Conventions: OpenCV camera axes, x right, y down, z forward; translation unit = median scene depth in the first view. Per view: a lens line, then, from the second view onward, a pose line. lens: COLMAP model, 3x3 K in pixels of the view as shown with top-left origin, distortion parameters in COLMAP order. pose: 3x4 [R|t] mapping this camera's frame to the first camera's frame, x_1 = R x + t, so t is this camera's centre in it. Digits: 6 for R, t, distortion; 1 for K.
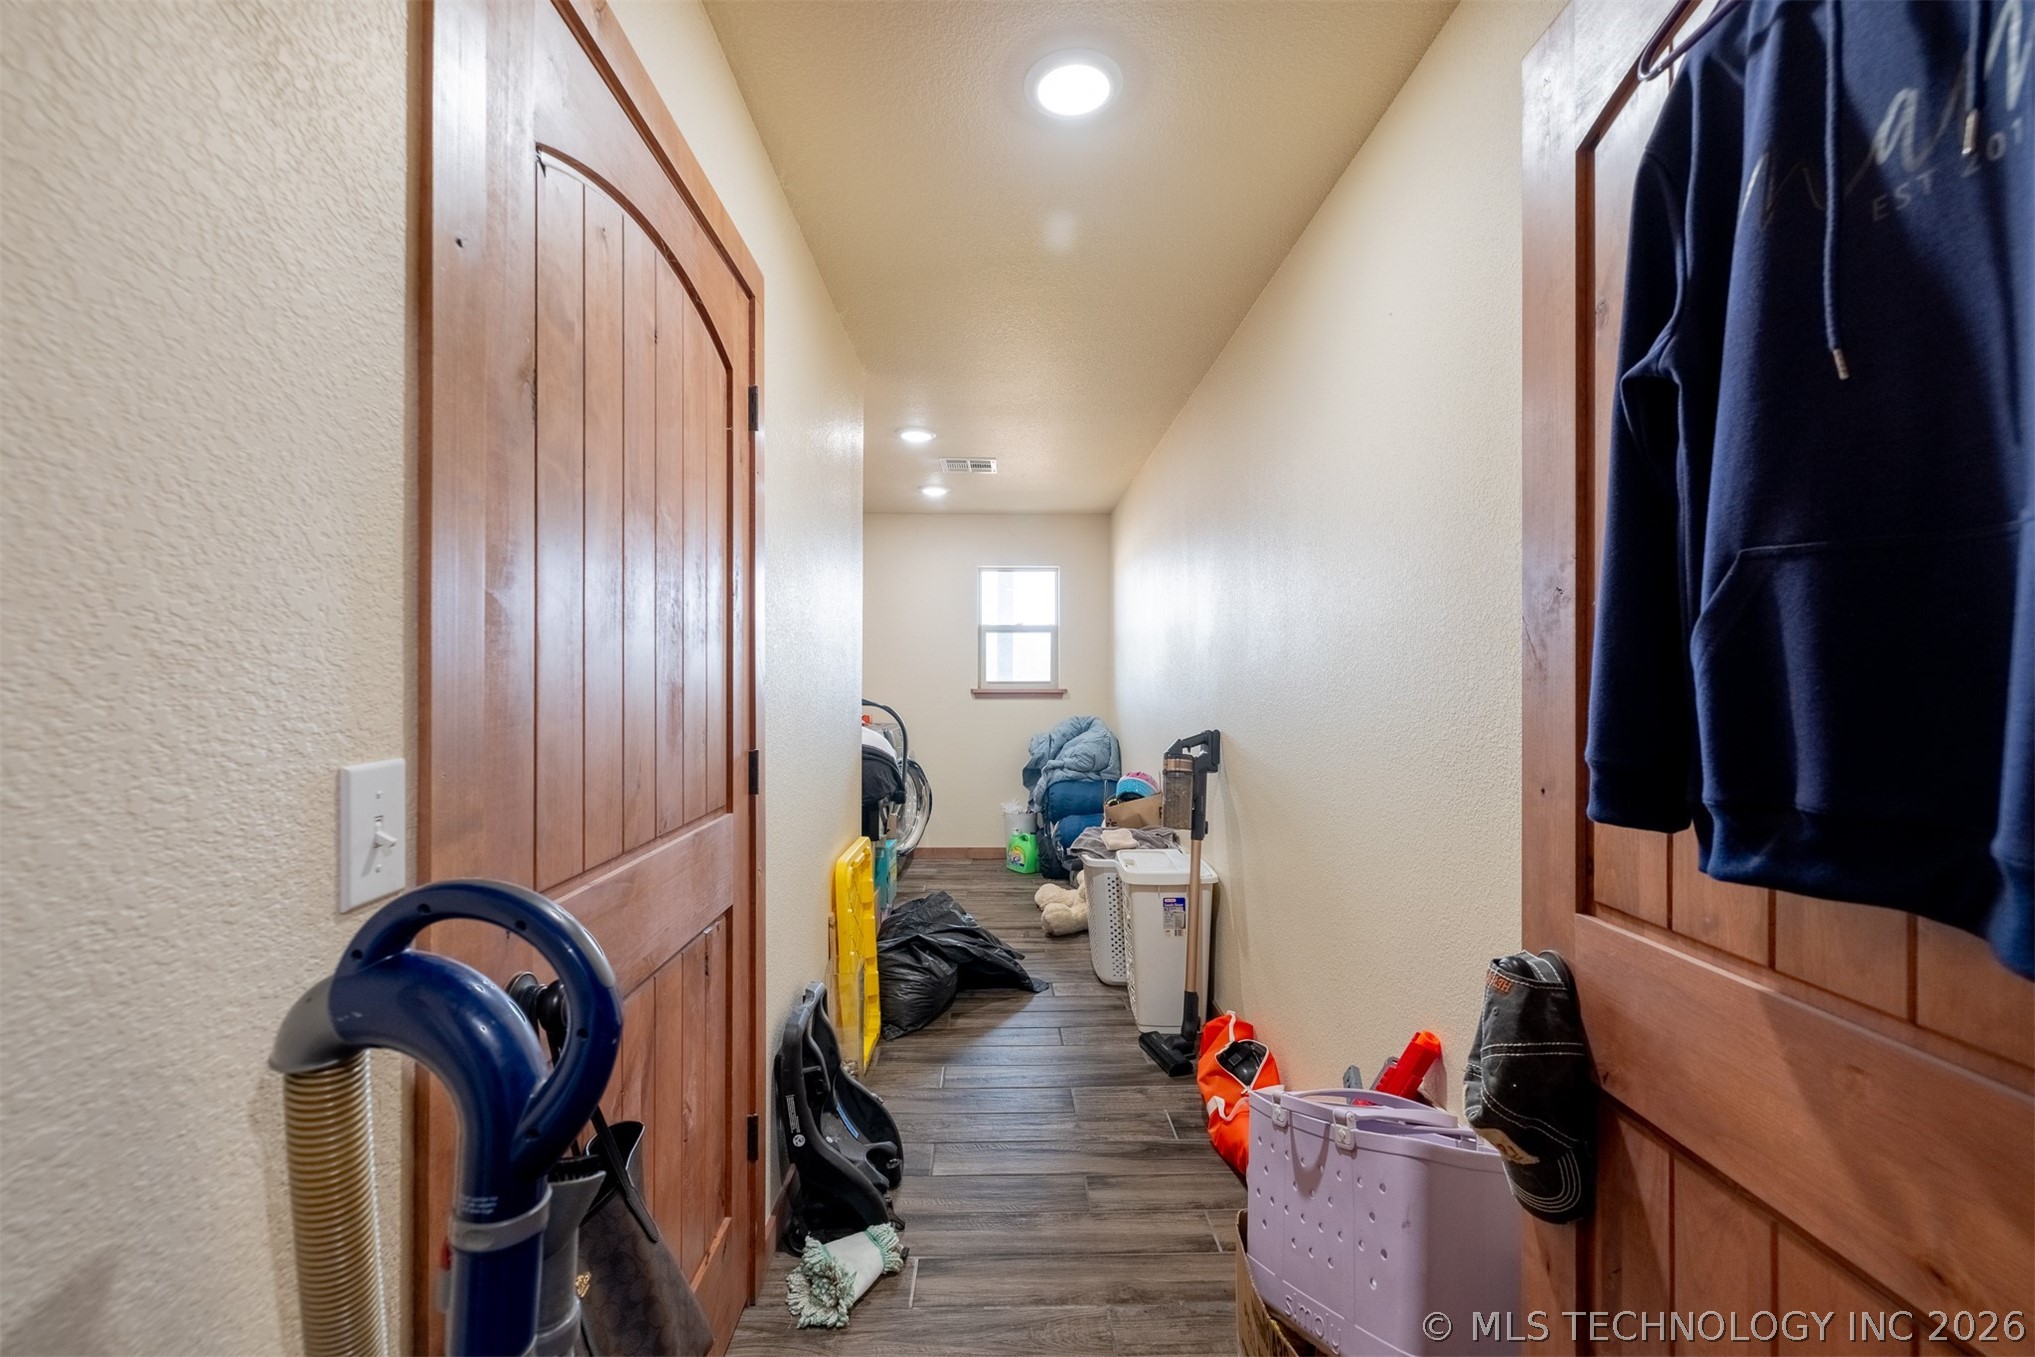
lens RADIAL K [[857.8, 0, 1021.1], [0, 857.8, 677.4], [0, 0, 1]] dist [0.001835, 0.001292]
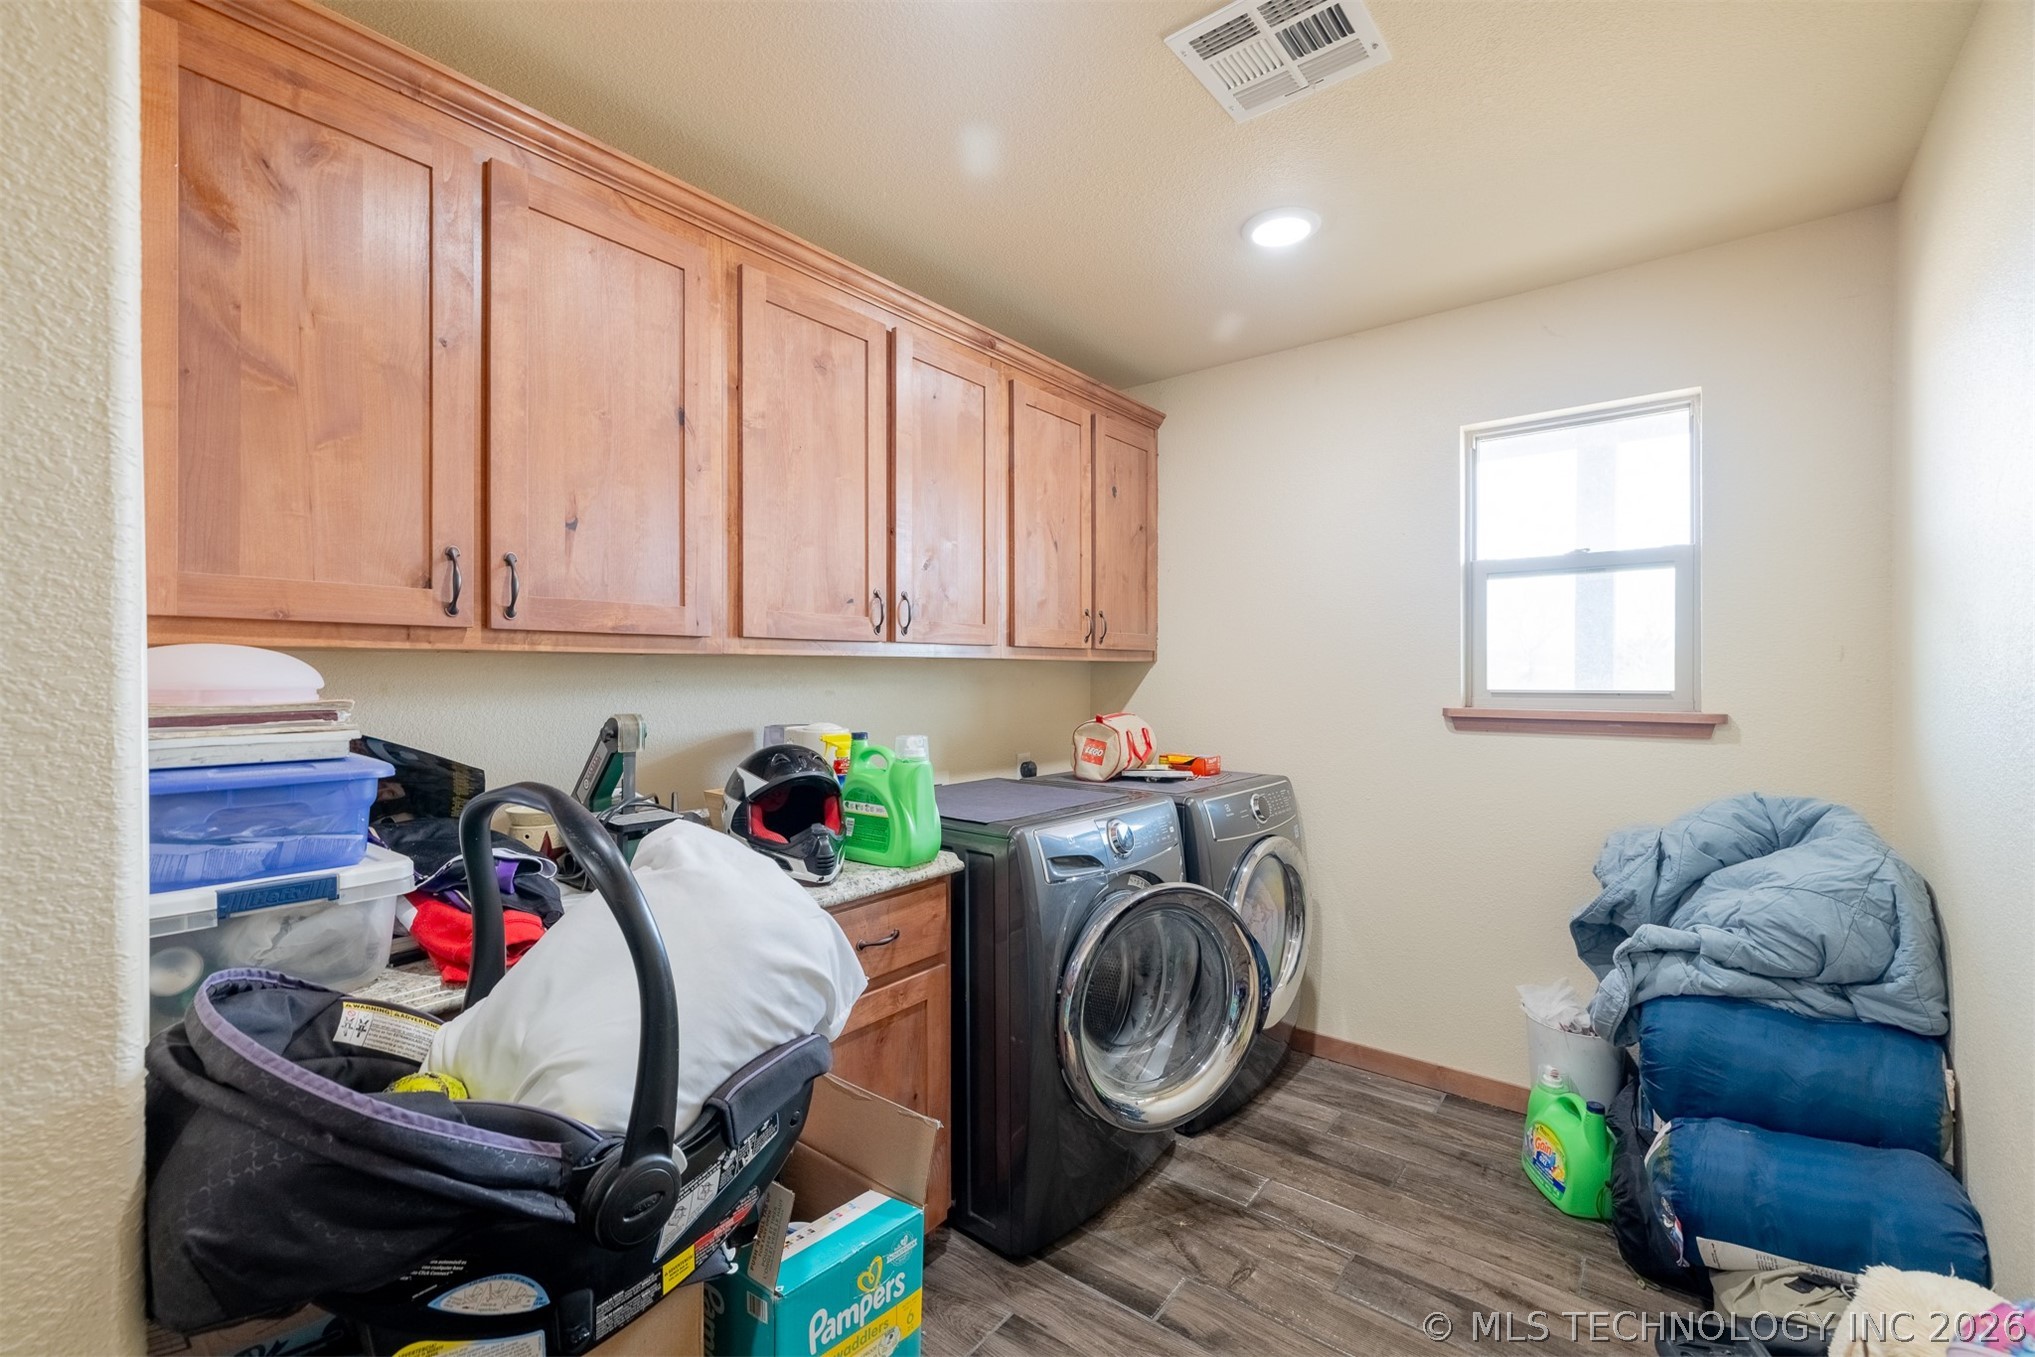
lens RADIAL K [[857.8, 0, 1016.1], [0, 857.8, 684.3], [0, 0, 1]] dist [0.001835, 0.001292]
pose [[0.771913, 0.004731, -0.635710, 0.054602], [0.000675, 0.999966, 0.008260, -0.002708], [0.635728, -0.006805, 0.771883, 0.549348]]
